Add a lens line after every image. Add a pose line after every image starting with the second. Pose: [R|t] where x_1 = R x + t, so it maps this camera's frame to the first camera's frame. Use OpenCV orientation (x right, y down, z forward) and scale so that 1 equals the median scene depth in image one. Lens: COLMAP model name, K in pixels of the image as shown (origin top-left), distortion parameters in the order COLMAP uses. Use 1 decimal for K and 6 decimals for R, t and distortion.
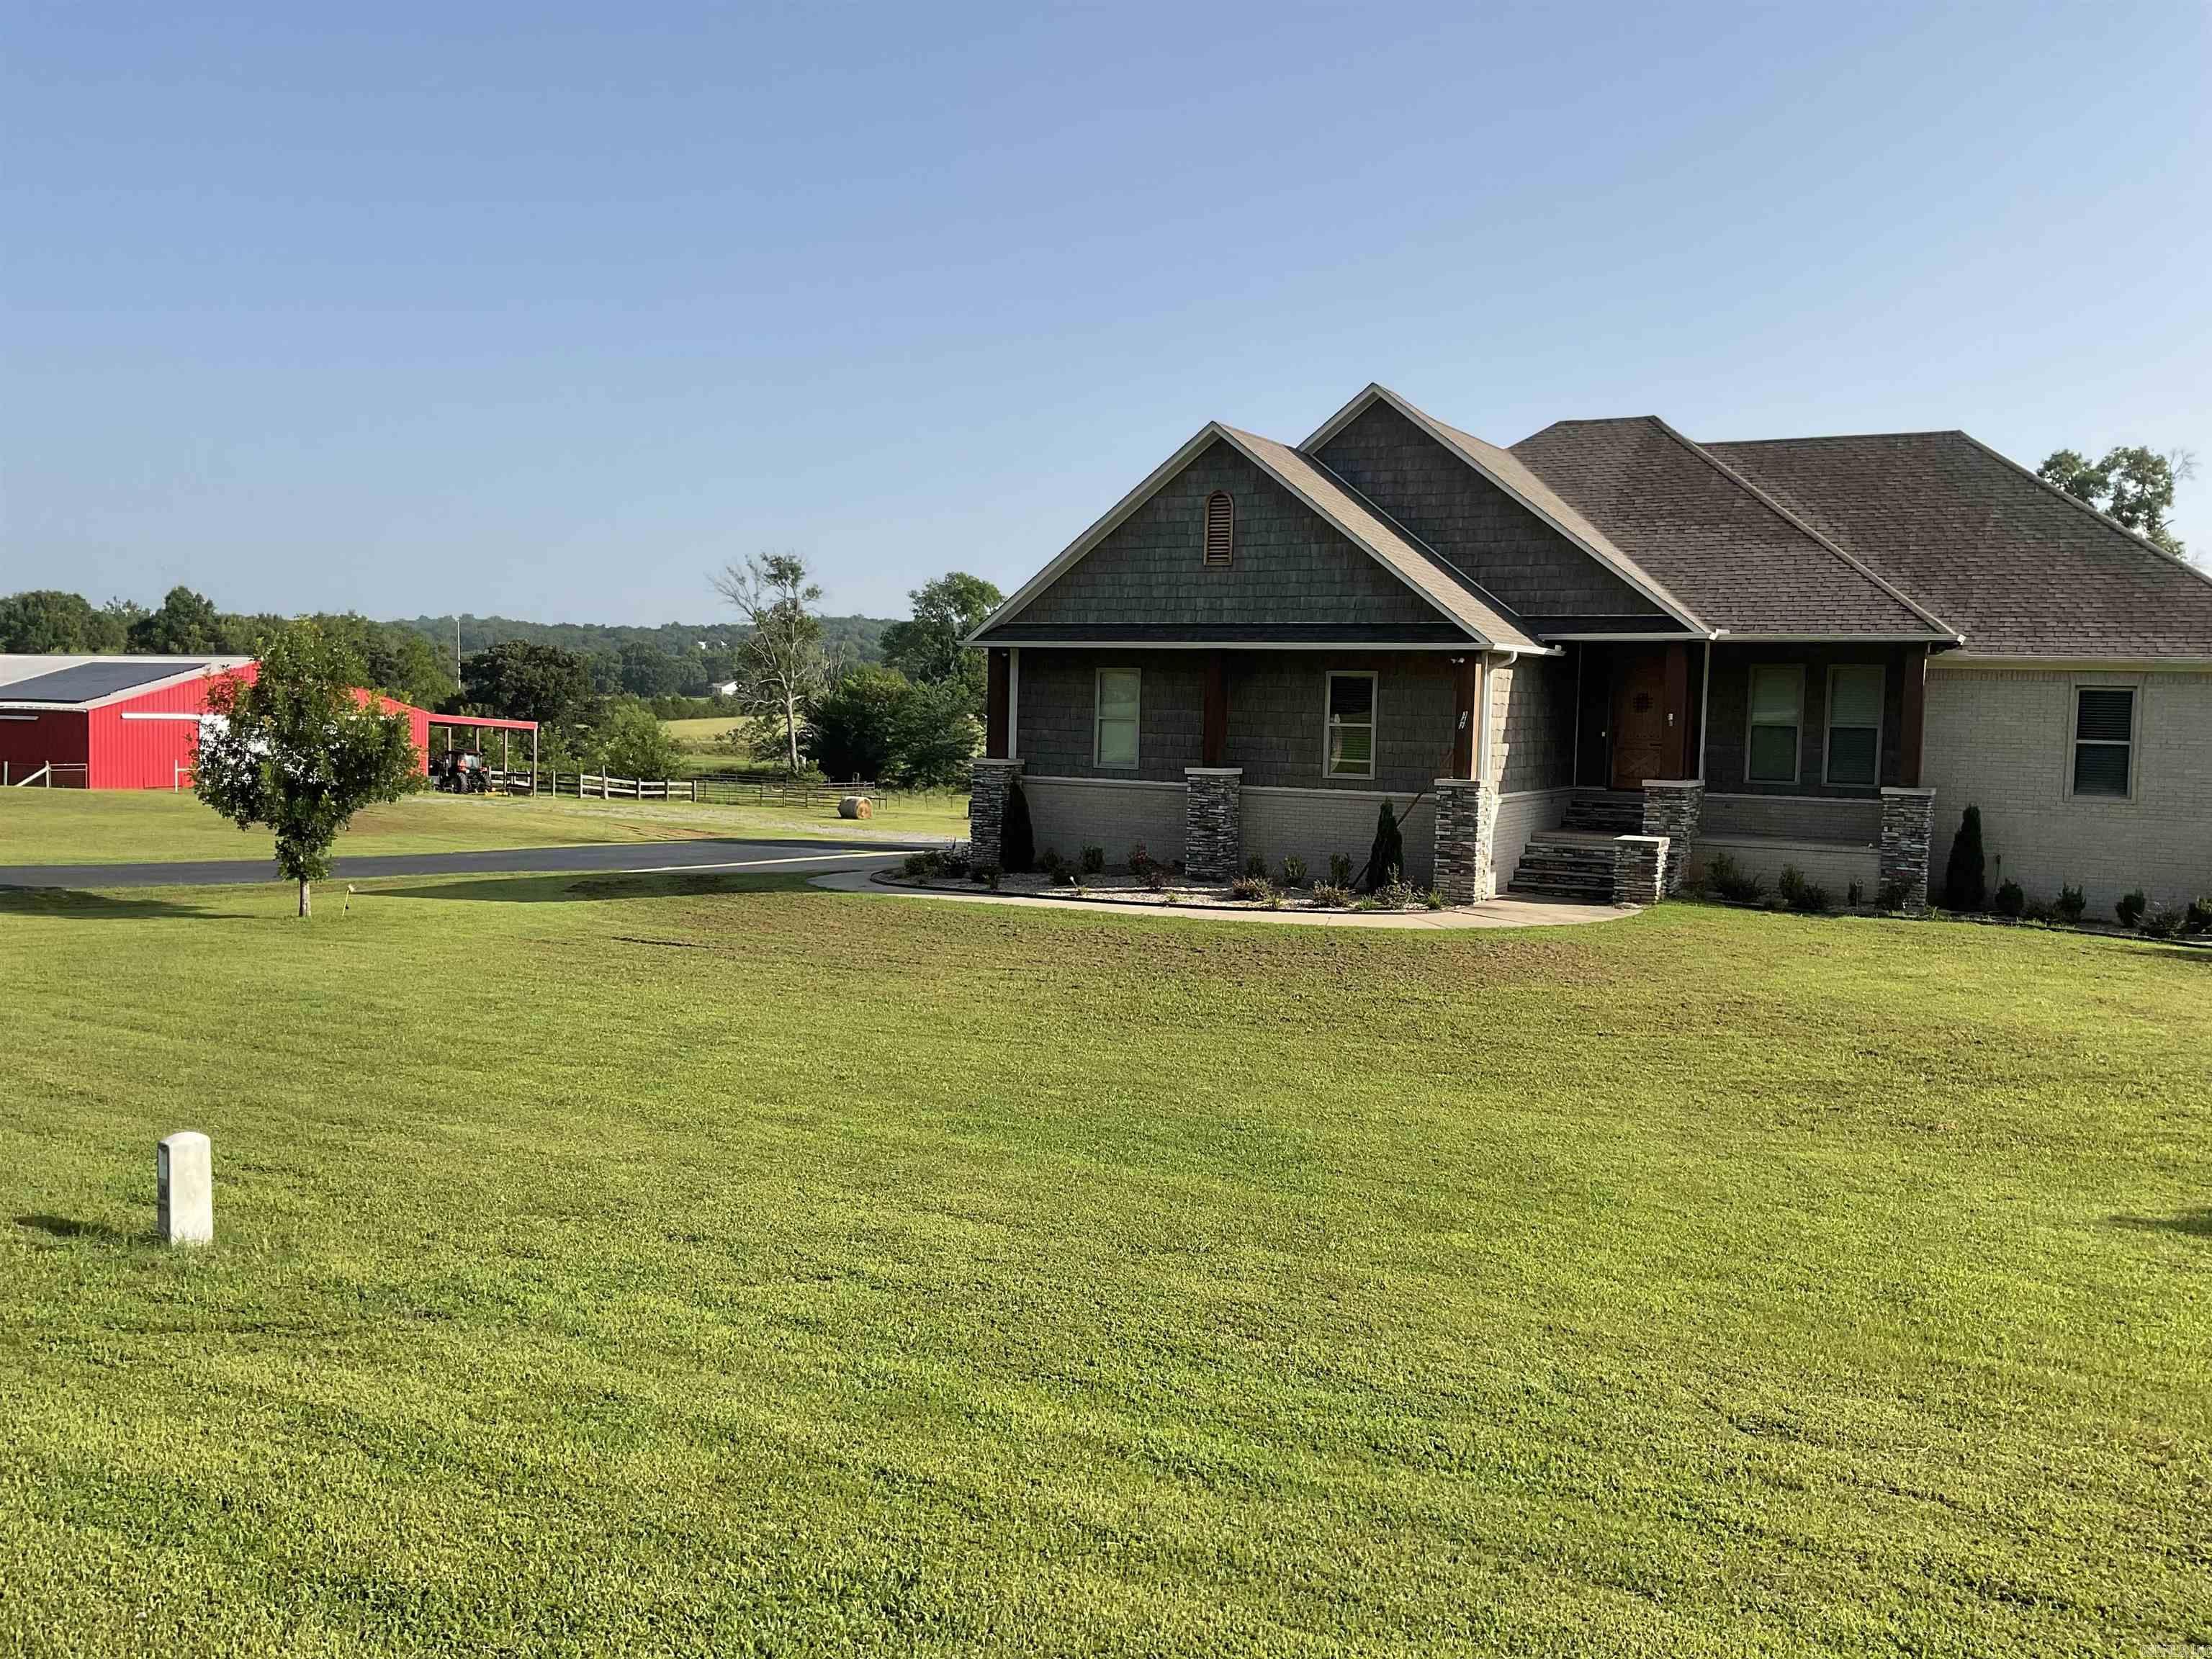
lens RADIAL K [[1832.5, 0, 1092.3], [0, 1832.5, 828.6], [0, 0, 1]] dist [0.087136, -0.163736]
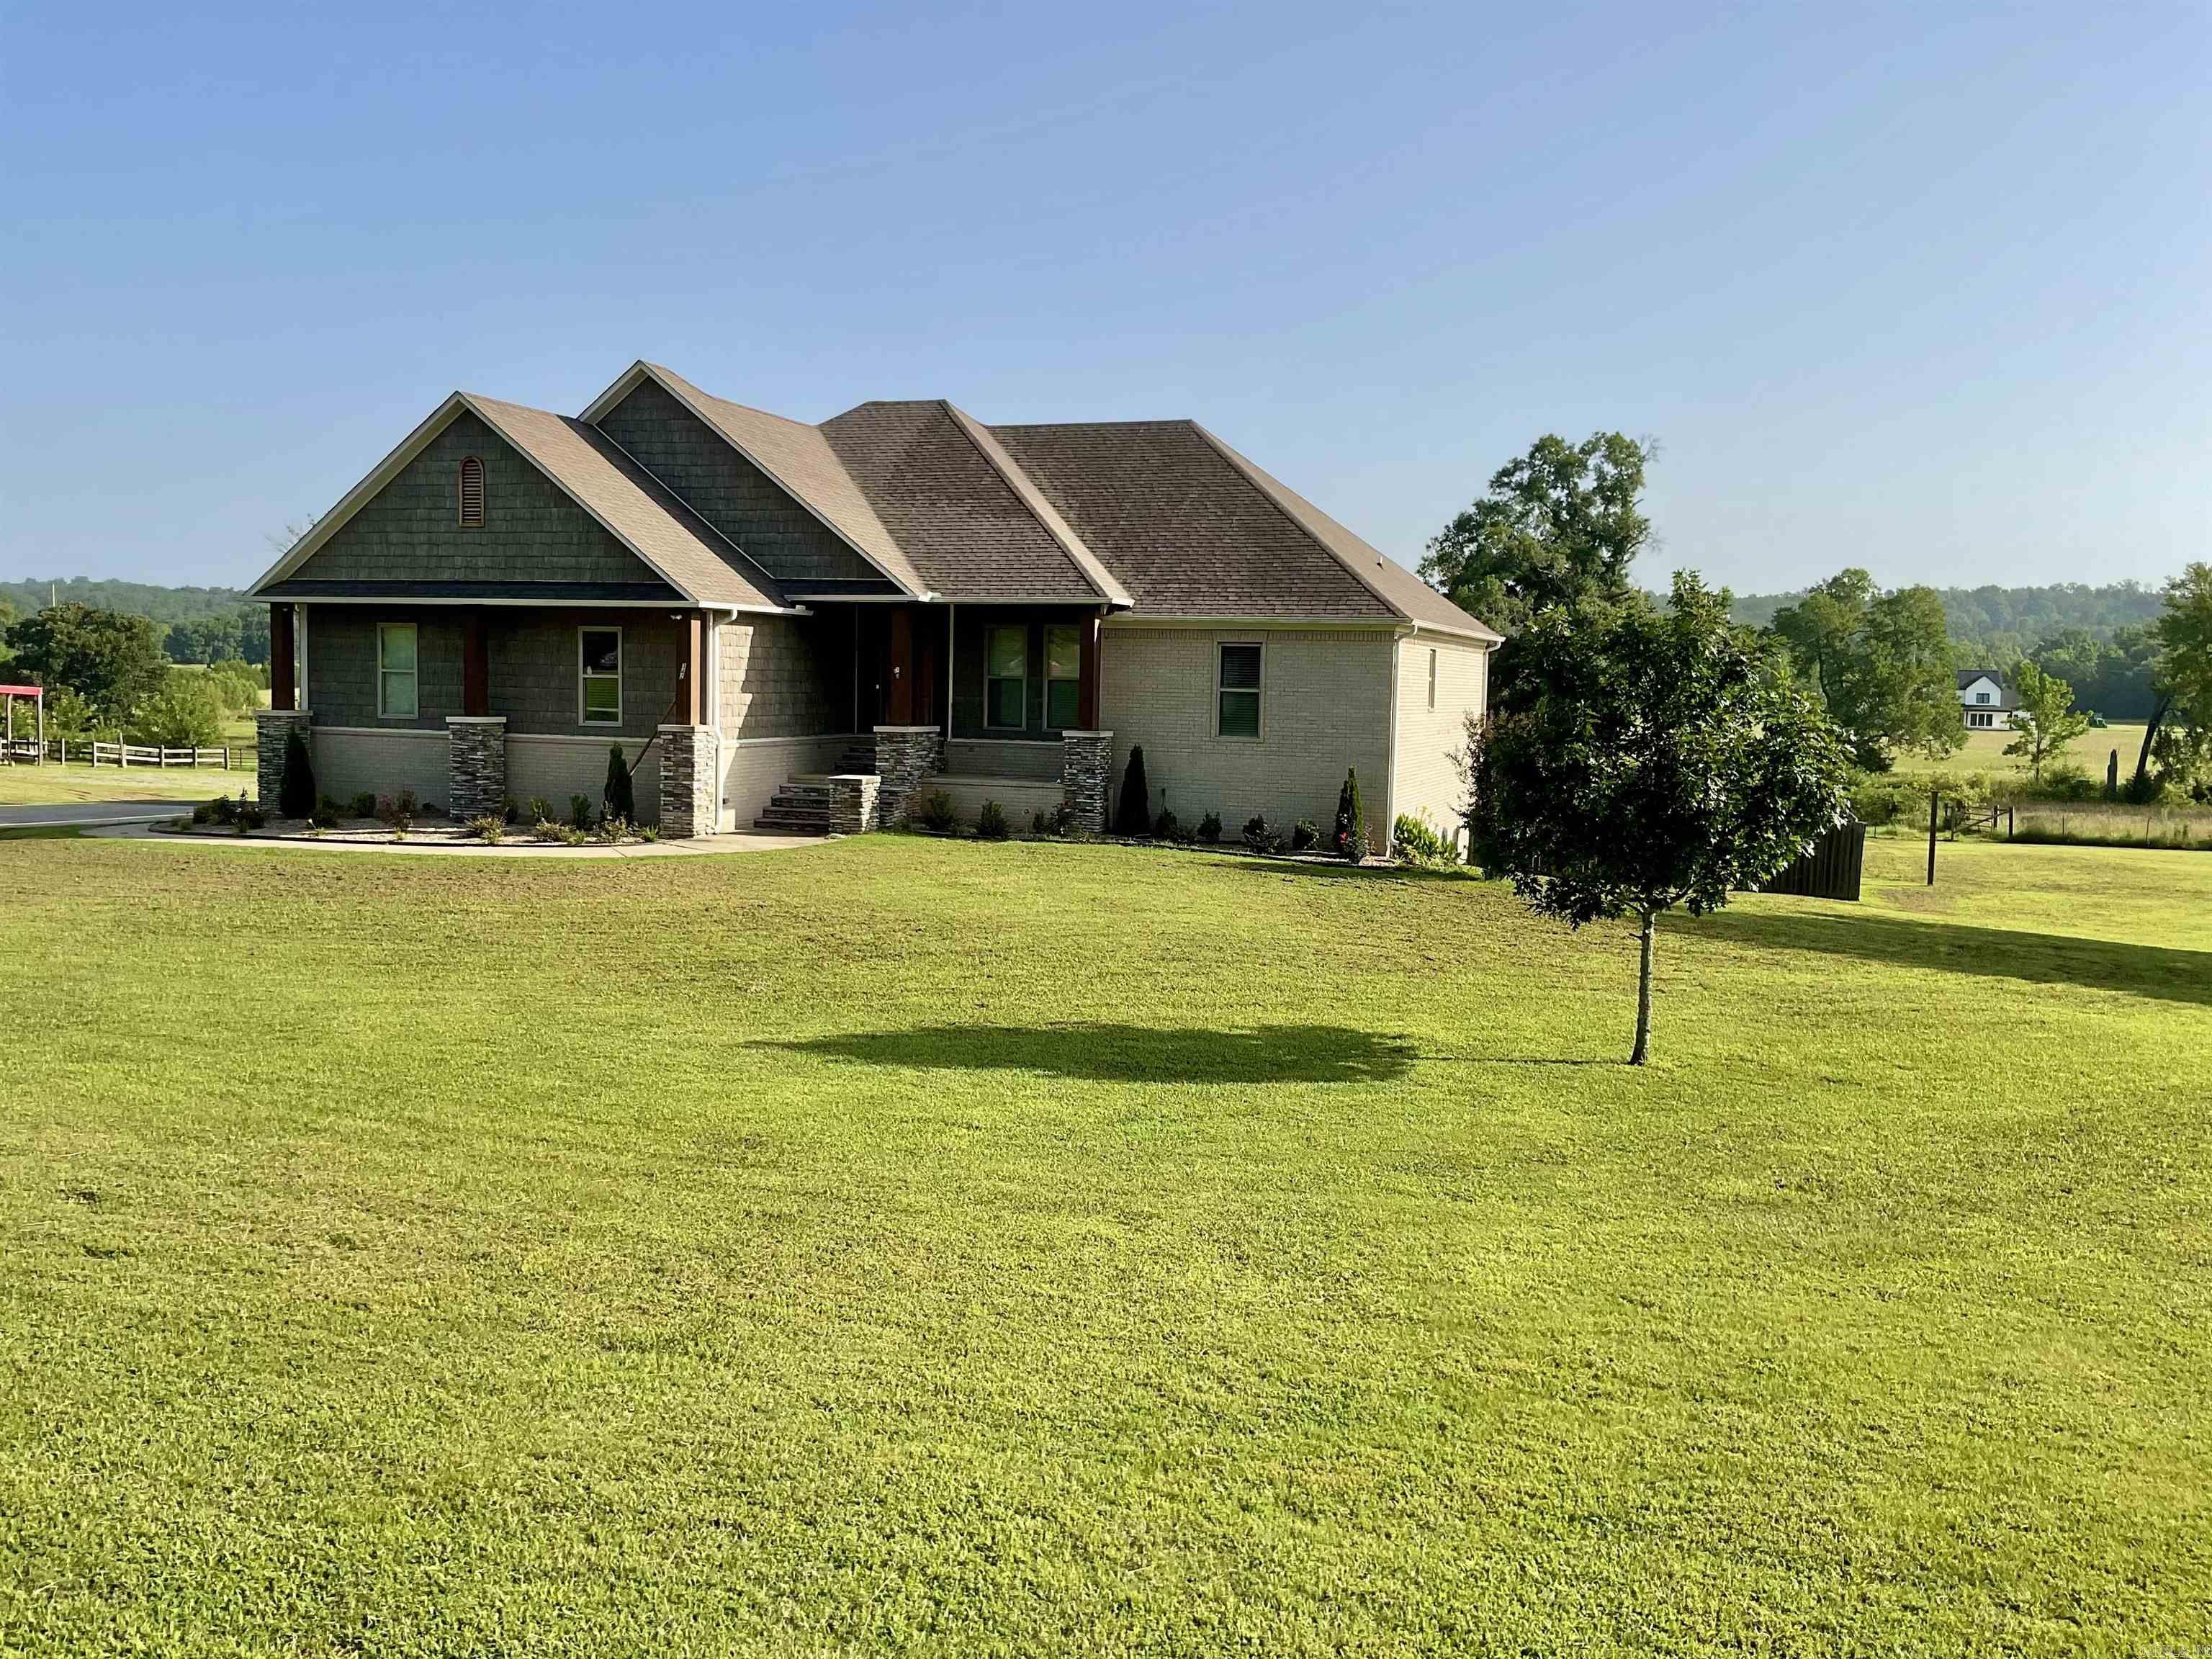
lens RADIAL K [[1832.5, 0, 1098.8], [0, 1832.5, 832.1], [0, 0, 1]] dist [0.087136, -0.163736]
pose [[0.984554, -0.016936, 0.174258, 0.240087], [0.013658, 0.999707, 0.019993, 0.017924], [-0.174546, -0.017304, 0.984497, -0.126314]]
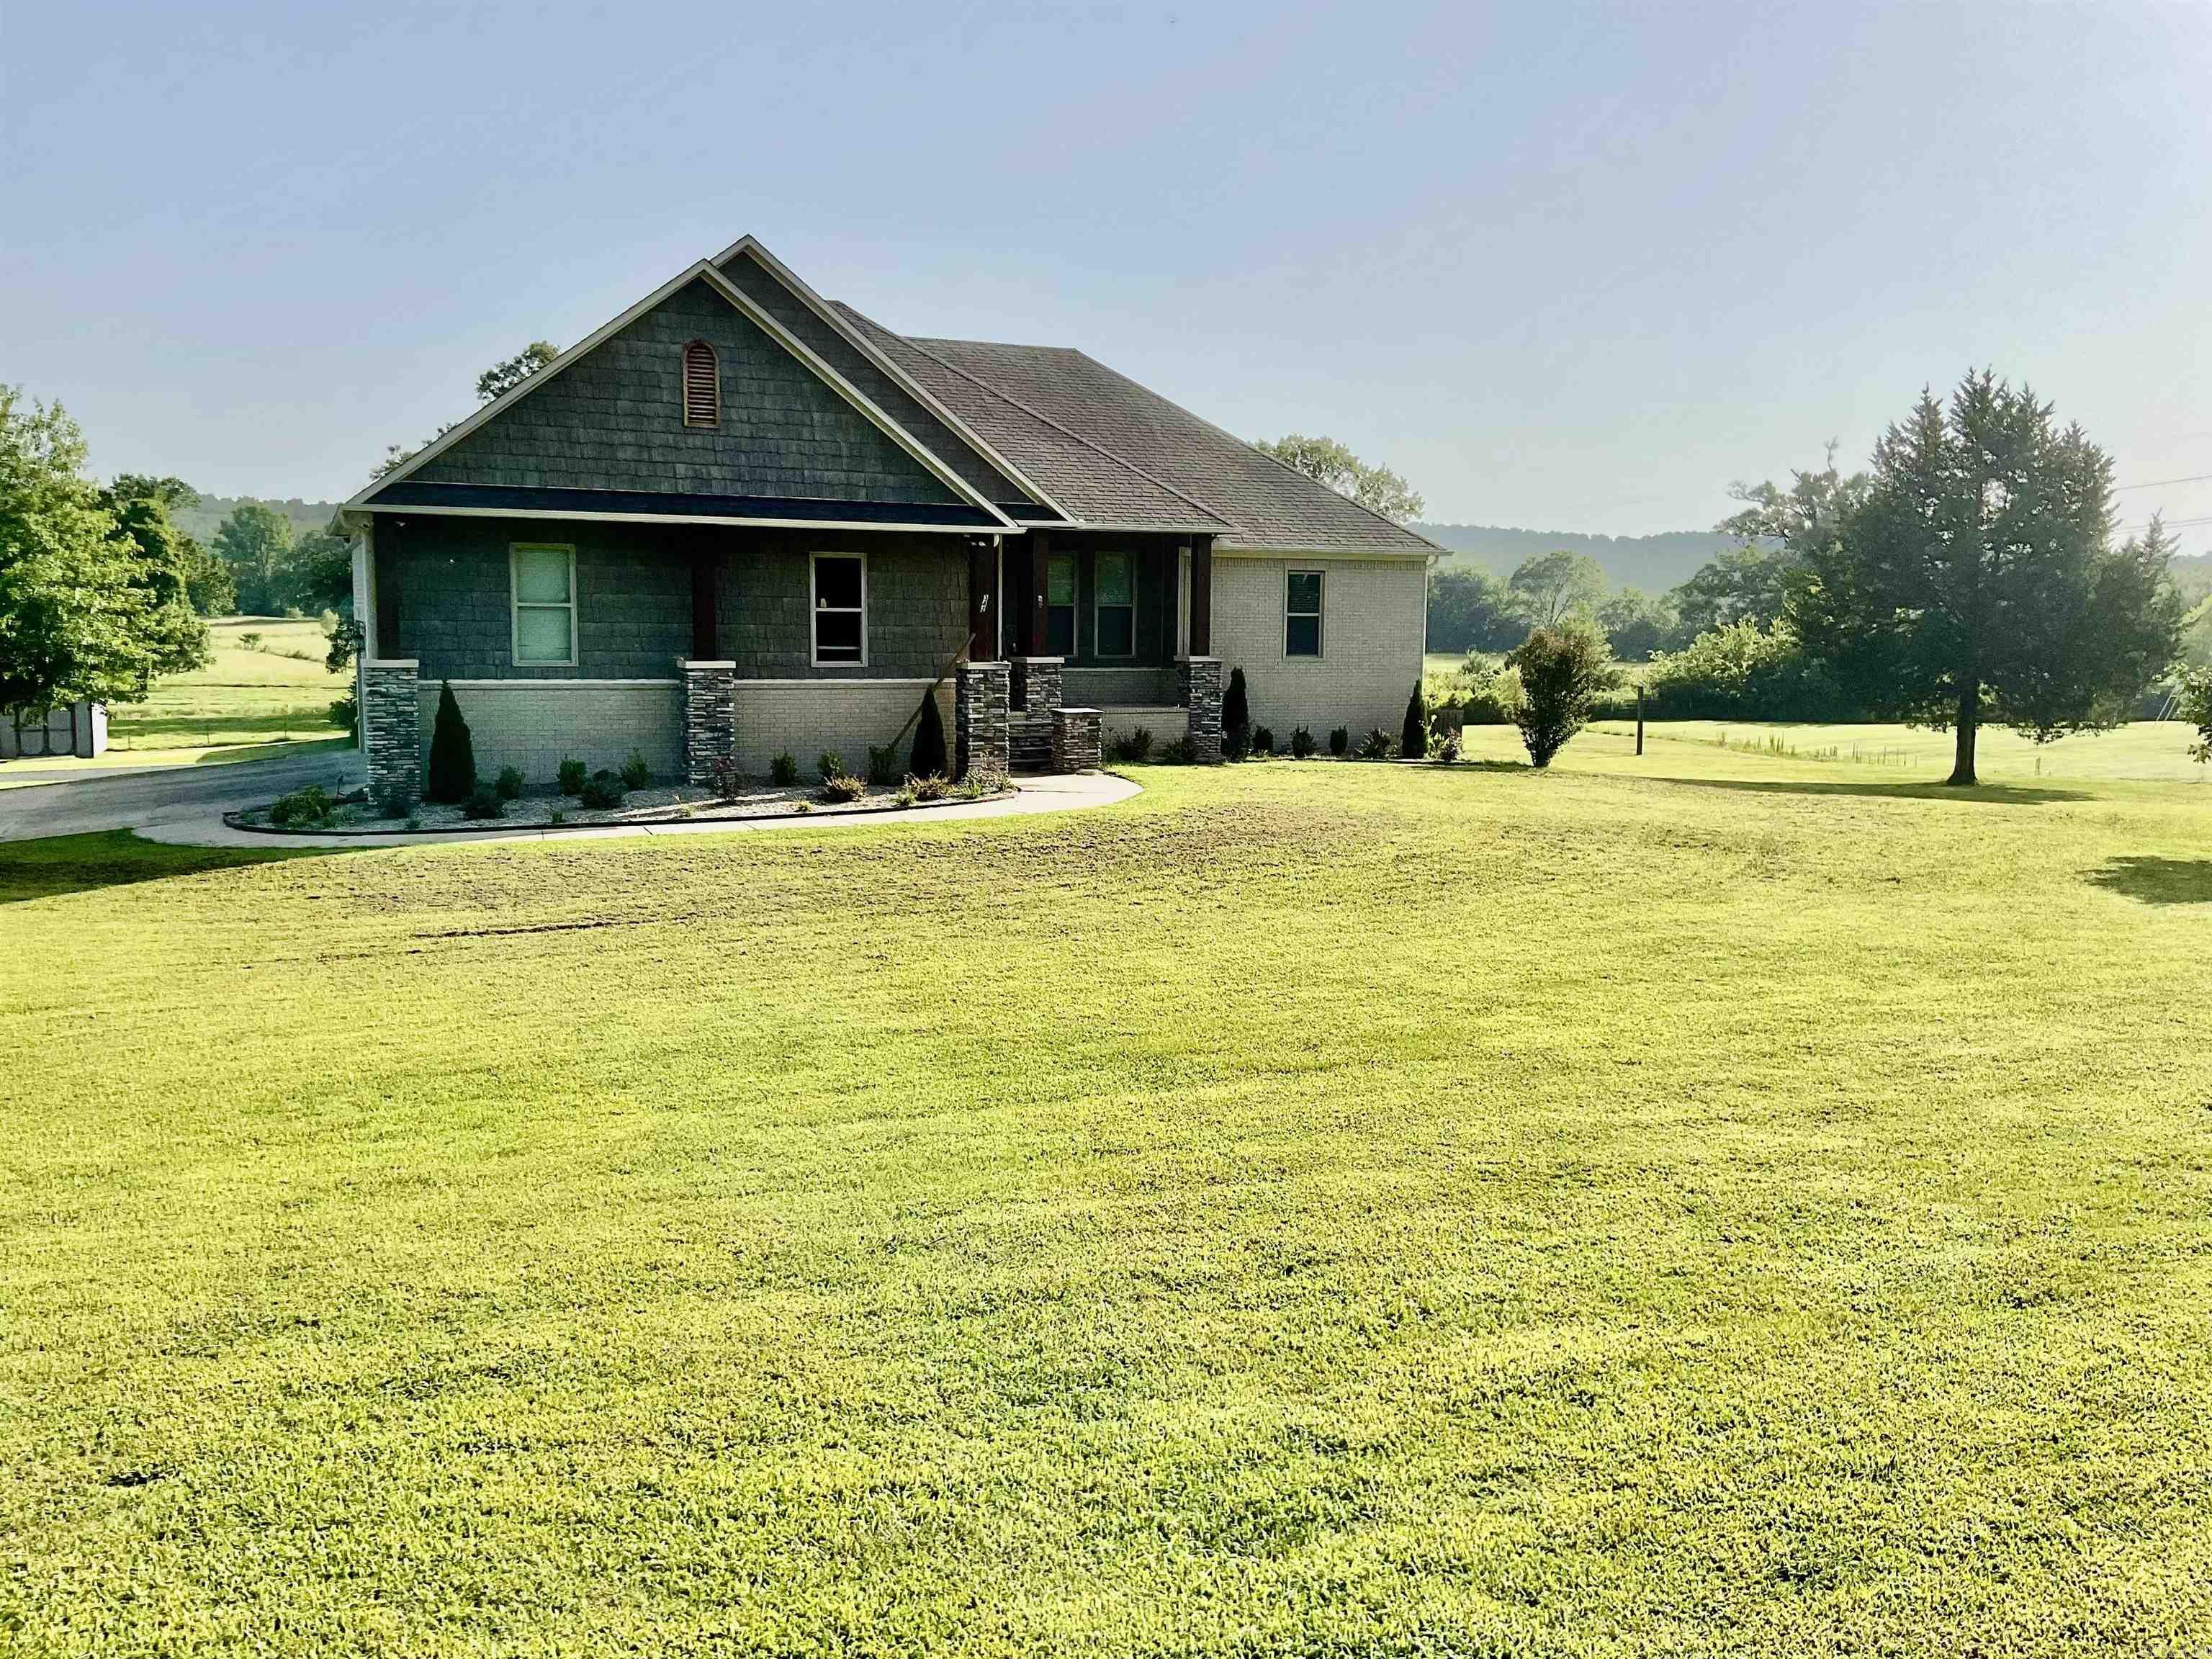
lens RADIAL K [[1832.5, 0, 1108.1], [0, 1832.5, 839.0], [0, 0, 1]] dist [0.087136, -0.163736]
pose [[0.598639, -0.114585, 0.792781, -0.542899], [0.057407, 0.993308, 0.100219, -0.026033], [-0.798959, -0.014484, 0.601211, 0.318489]]
